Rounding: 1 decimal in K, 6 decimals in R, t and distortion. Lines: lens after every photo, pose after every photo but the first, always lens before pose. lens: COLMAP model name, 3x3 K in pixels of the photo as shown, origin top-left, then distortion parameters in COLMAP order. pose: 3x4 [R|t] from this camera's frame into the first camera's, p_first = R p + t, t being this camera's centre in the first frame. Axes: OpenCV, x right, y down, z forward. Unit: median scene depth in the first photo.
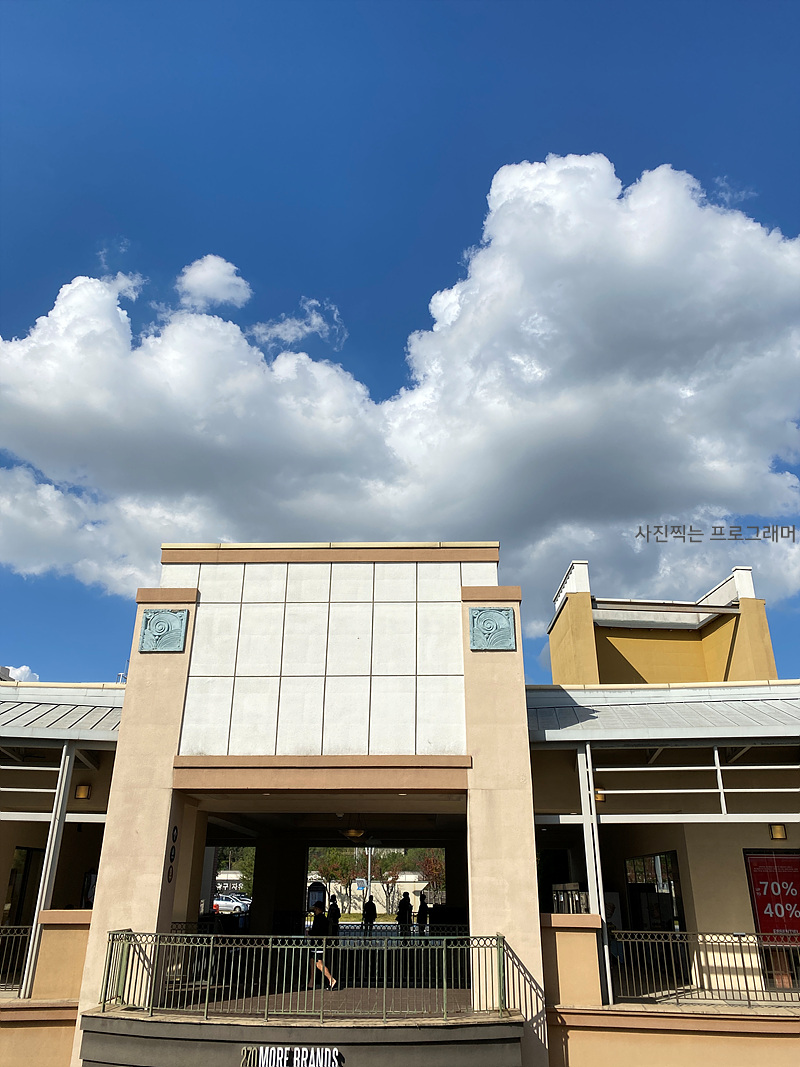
lens RADIAL K [[826.4, 0, 461.1], [0, 826.4, 530.2], [0, 0, 1]] dist [-0.003558, 0.005542]
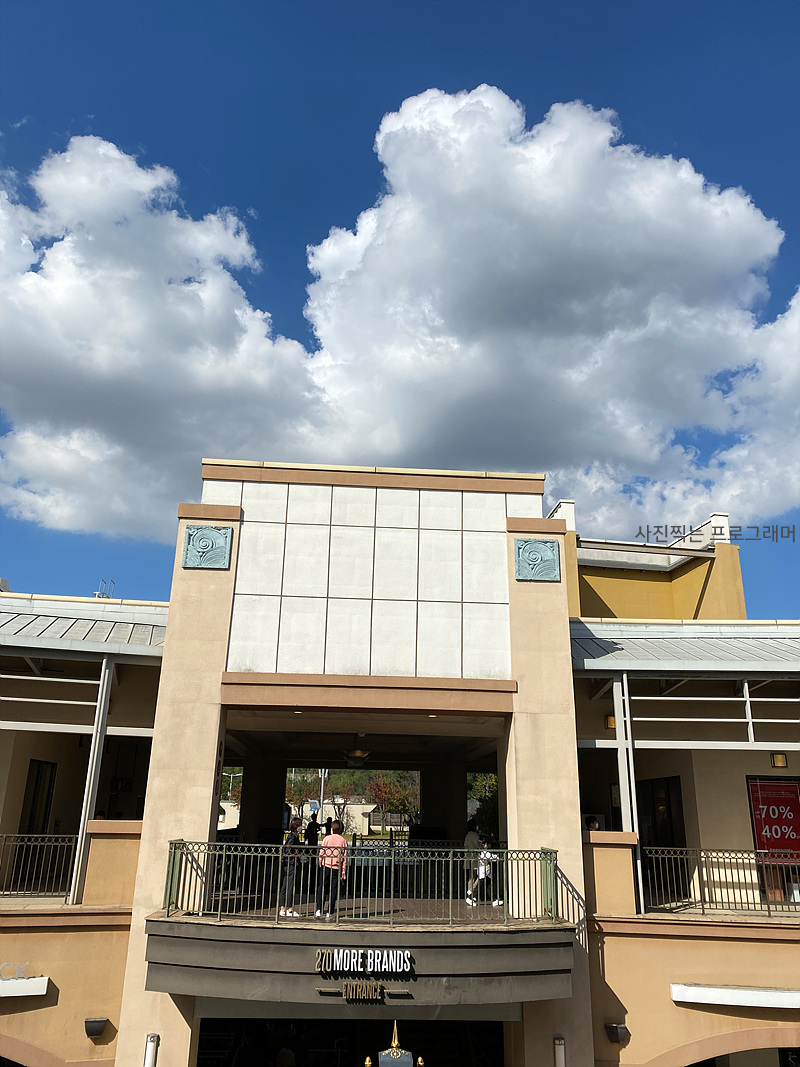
lens RADIAL K [[821.0, 0, 400.0], [0, 821.0, 533.5], [0, 0, 1]] dist [0.004512, 0.000822]
pose [[0.995237, 0.045619, 0.086154, -0.225993], [-0.052146, 0.995812, 0.075089, 0.020289], [-0.082368, -0.079224, 0.993448, 0.009172]]
